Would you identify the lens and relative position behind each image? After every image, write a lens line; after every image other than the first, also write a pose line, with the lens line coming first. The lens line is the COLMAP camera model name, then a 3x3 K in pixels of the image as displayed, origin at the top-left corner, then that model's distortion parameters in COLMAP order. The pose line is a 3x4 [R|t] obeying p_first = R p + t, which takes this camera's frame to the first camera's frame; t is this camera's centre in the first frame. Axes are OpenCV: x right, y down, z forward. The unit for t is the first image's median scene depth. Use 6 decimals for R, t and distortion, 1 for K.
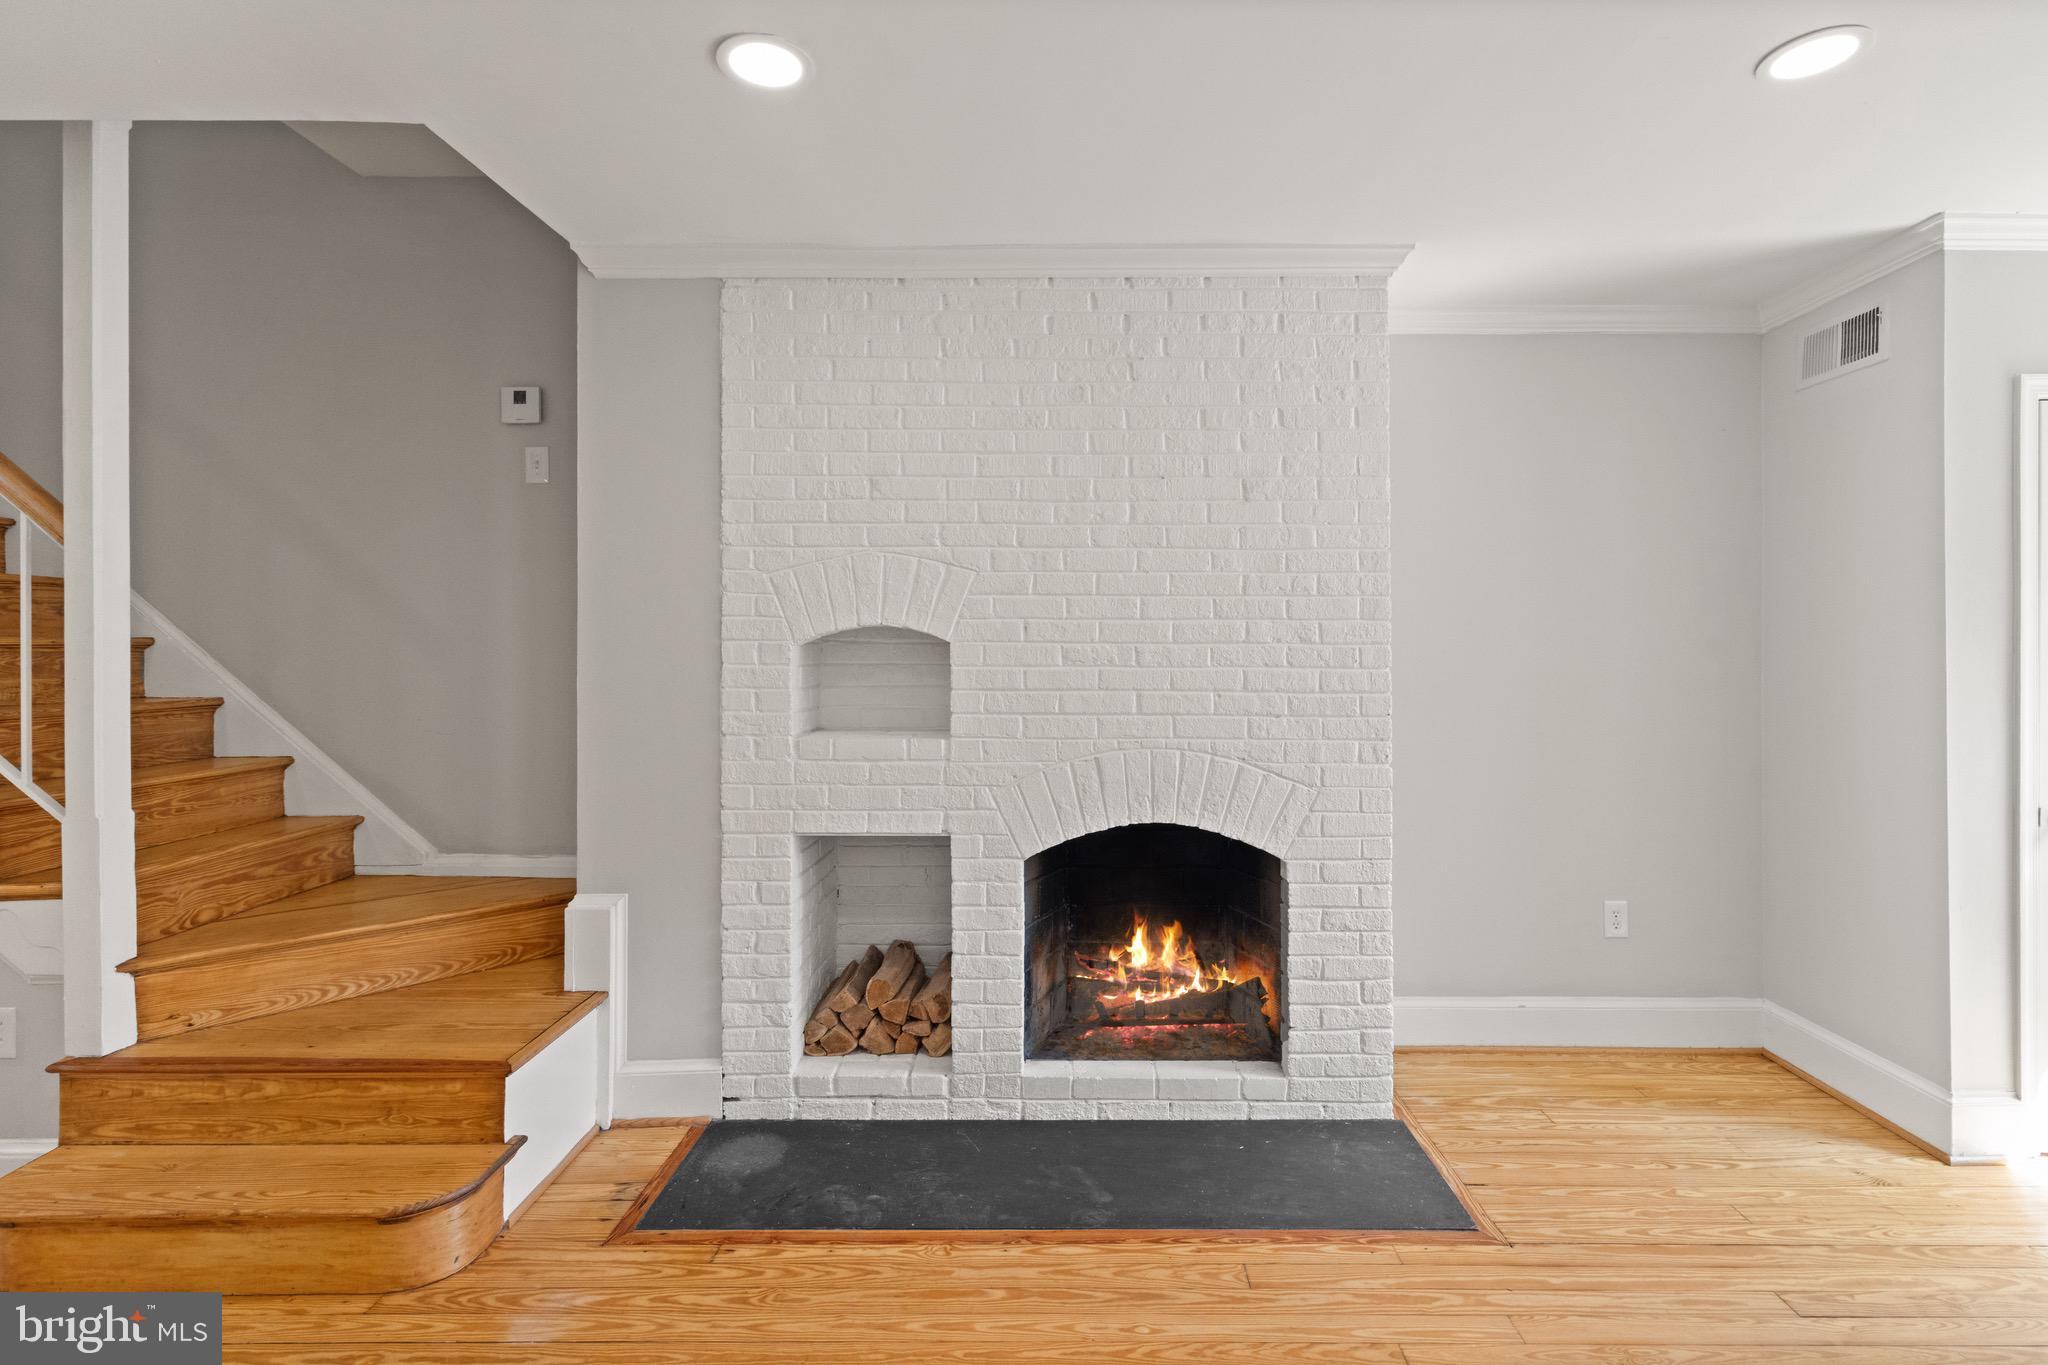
lens RADIAL K [[951.6, 0, 1058.5], [0, 951.6, 654.2], [0, 0, 1]] dist [0.001847, 0.000265]
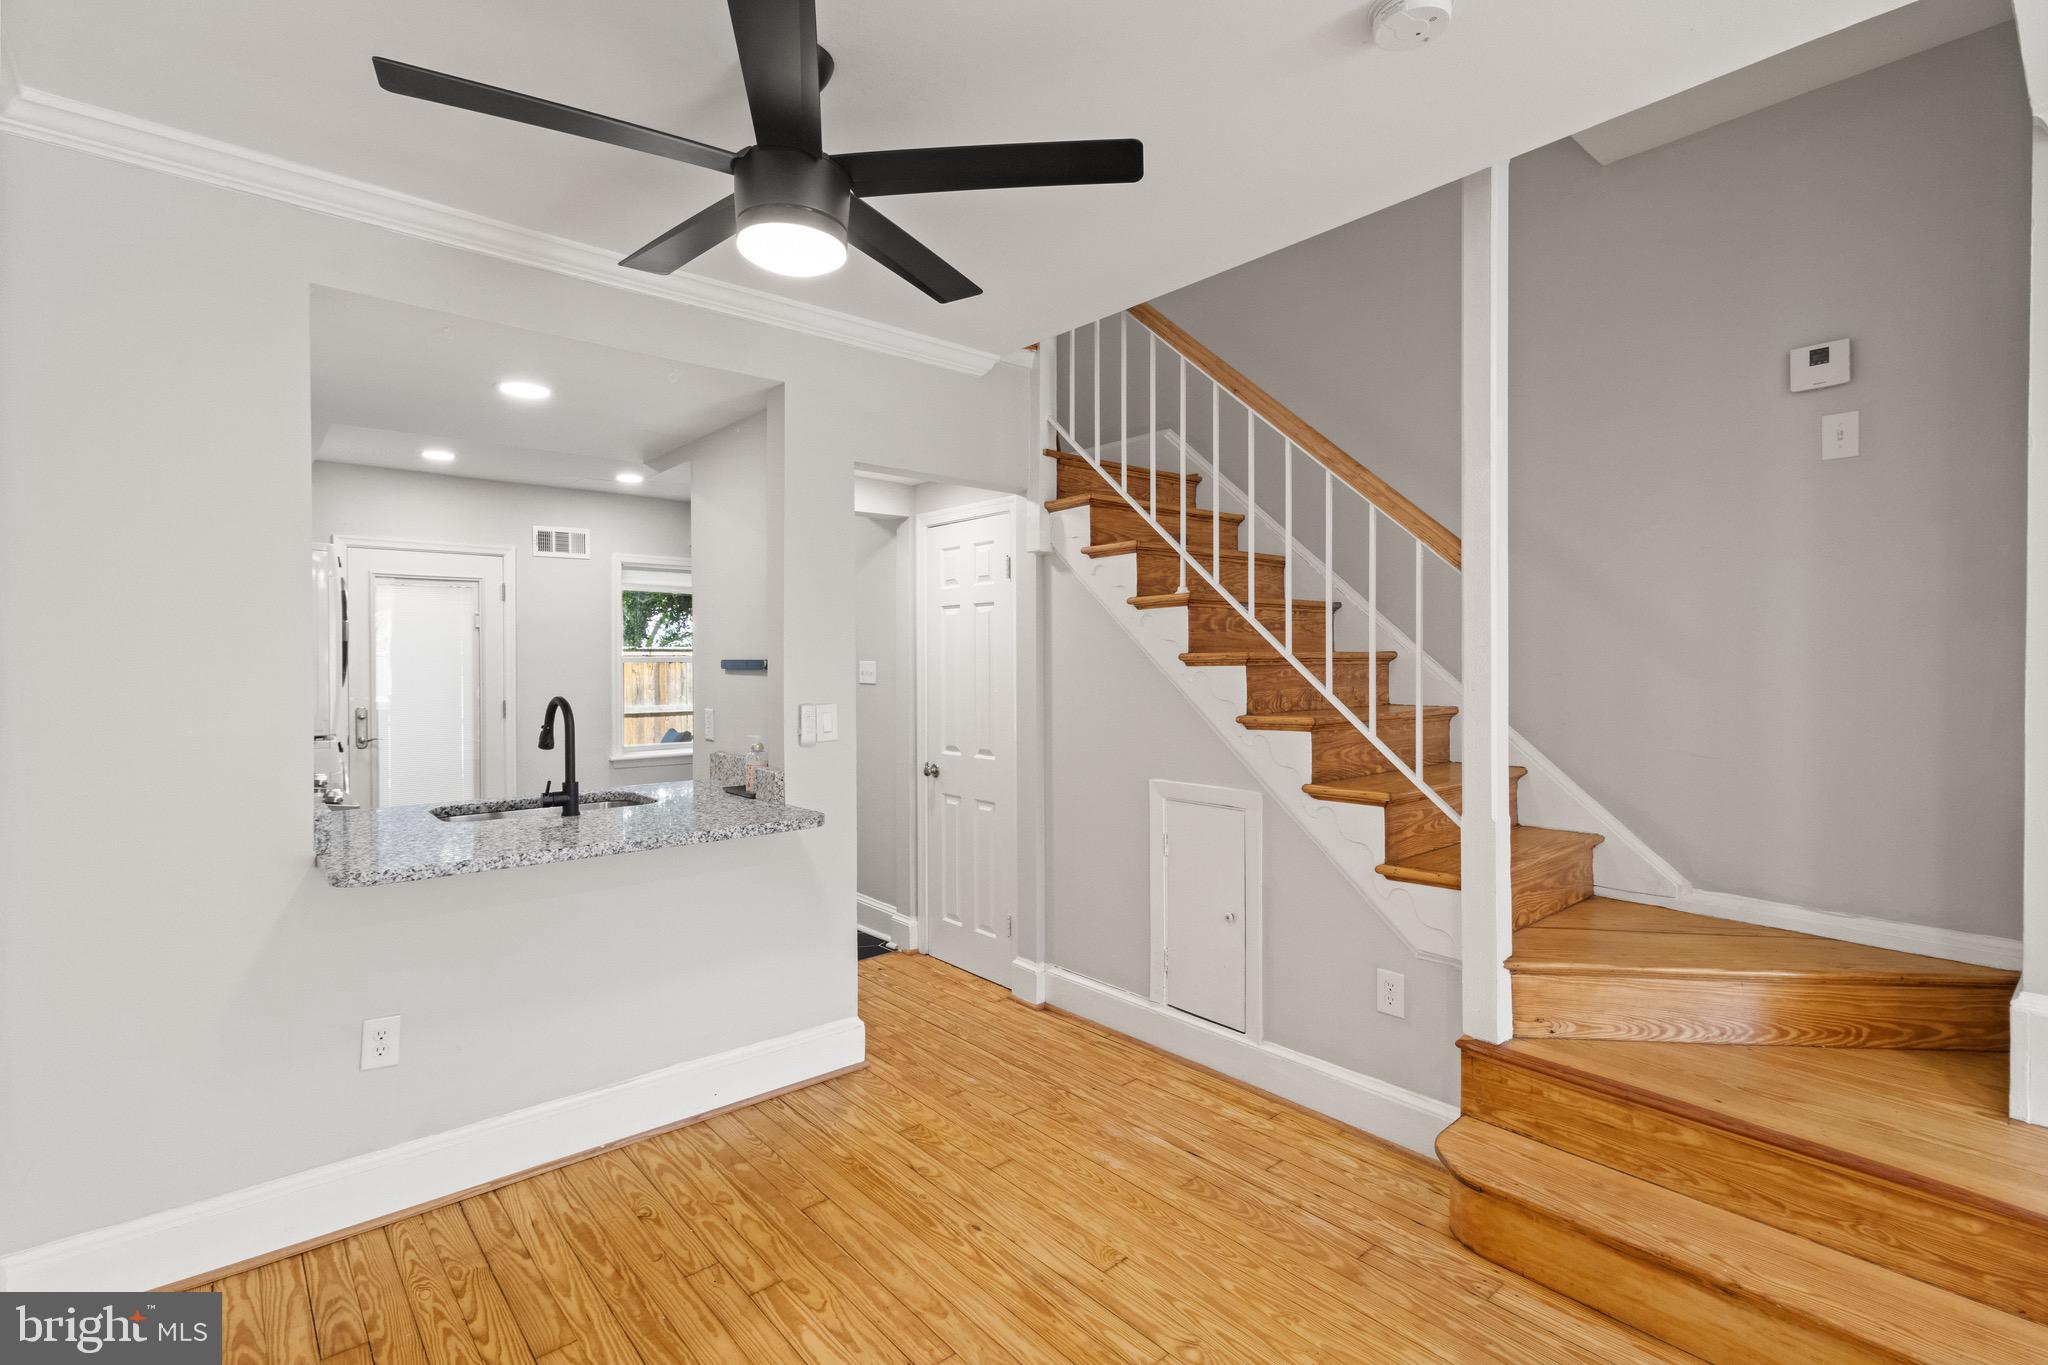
lens RADIAL K [[951.6, 0, 1016.3], [0, 951.6, 665.1], [0, 0, 1]] dist [0.001847, 0.000265]
pose [[0.646376, 0.002455, -0.763015, -0.444142], [0.000146, 0.999994, 0.003341, -0.005050], [0.763019, -0.002271, 0.646372, -0.079519]]
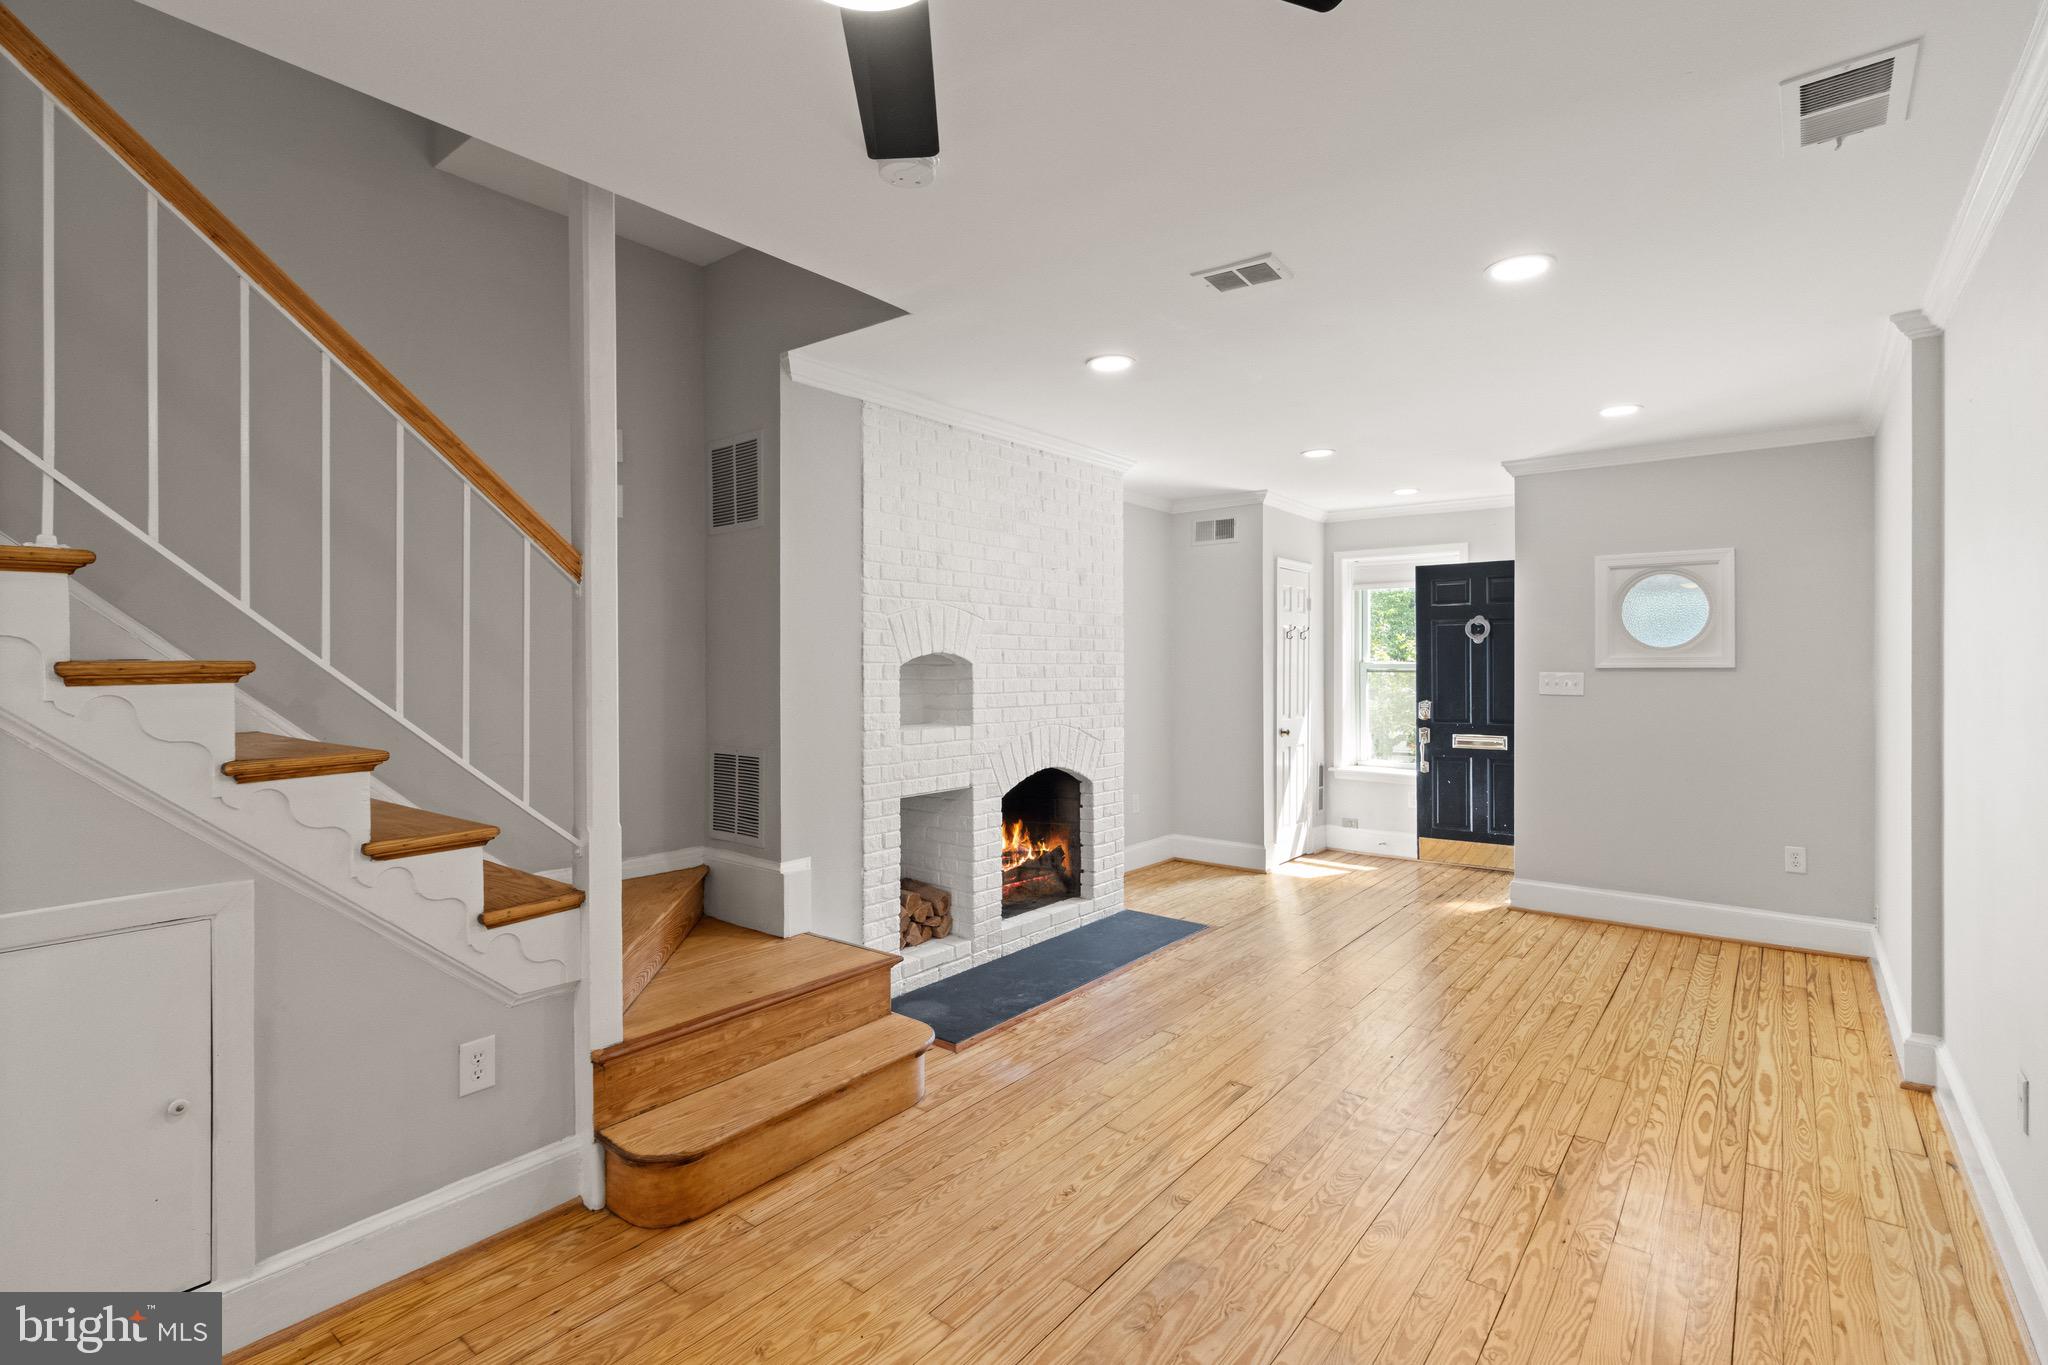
lens RADIAL K [[951.6, 0, 1018.1], [0, 951.6, 667.1], [0, 0, 1]] dist [0.001847, 0.000265]
pose [[0.625207, -0.005188, 0.780442, -1.294641], [0.004889, 0.999984, 0.002731, -0.011058], [-0.780444, 0.002108, 0.625222, -0.040228]]
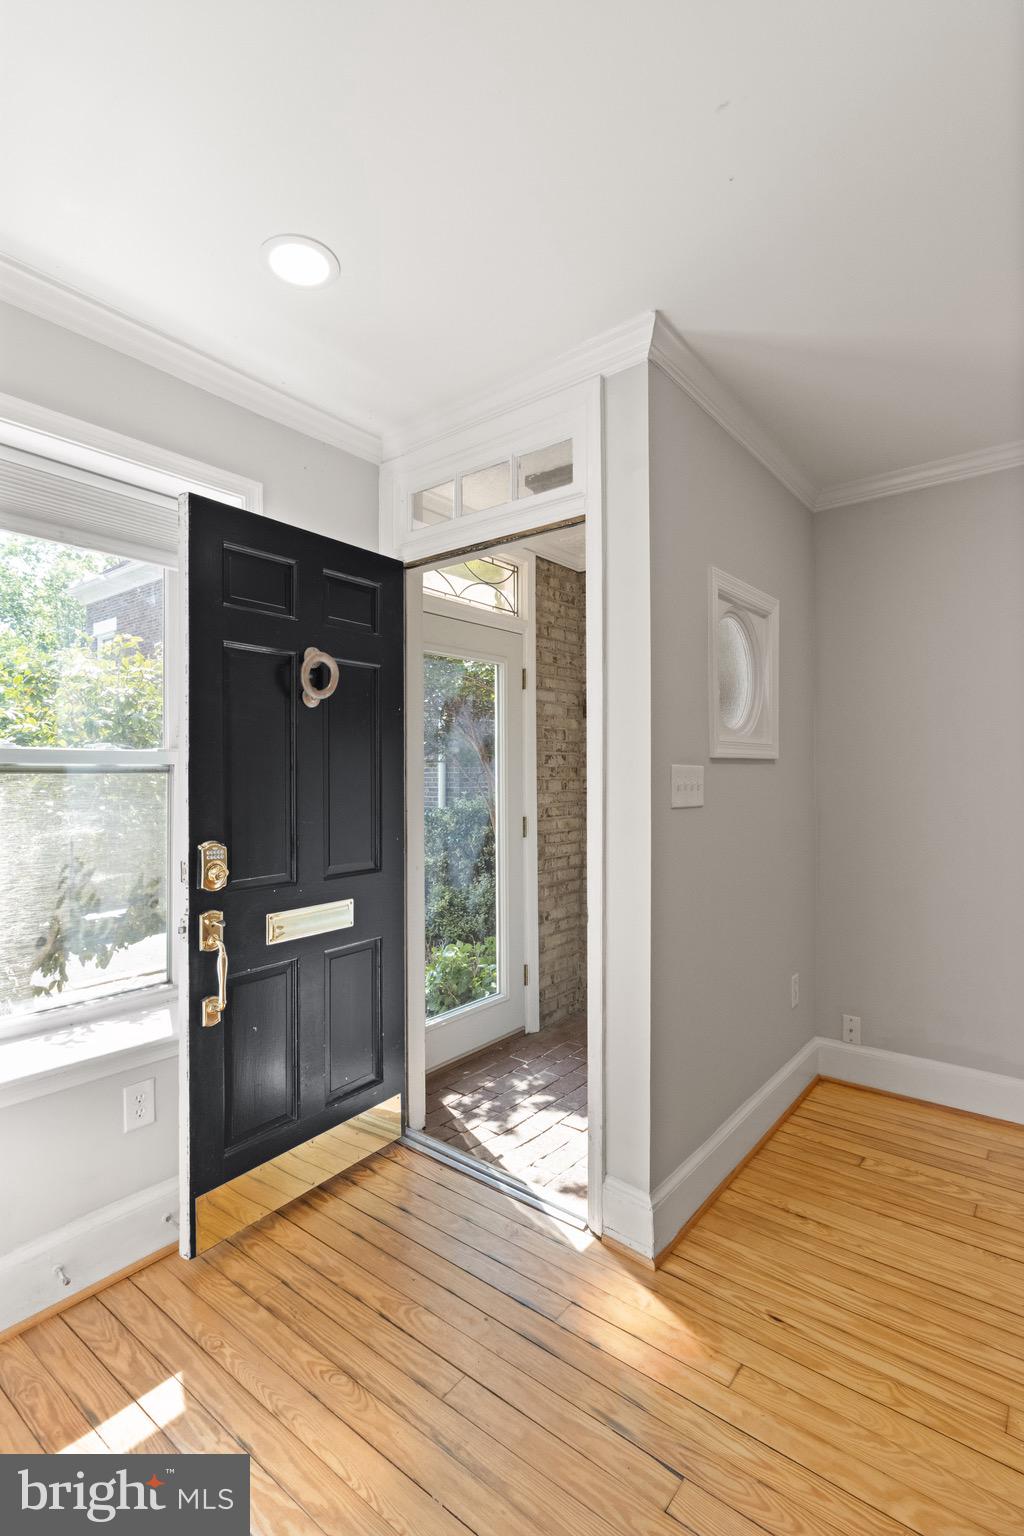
lens RADIAL K [[713.7, 0, 503.3], [0, 713.7, 767.8], [0, 0, 1]] dist [0.001847, 0.000265]
pose [[-0.788267, 0.005737, 0.615307, 0.545176], [0.003410, 0.999982, -0.004956, 0.015917], [-0.615324, -0.001808, -0.788272, 1.031957]]
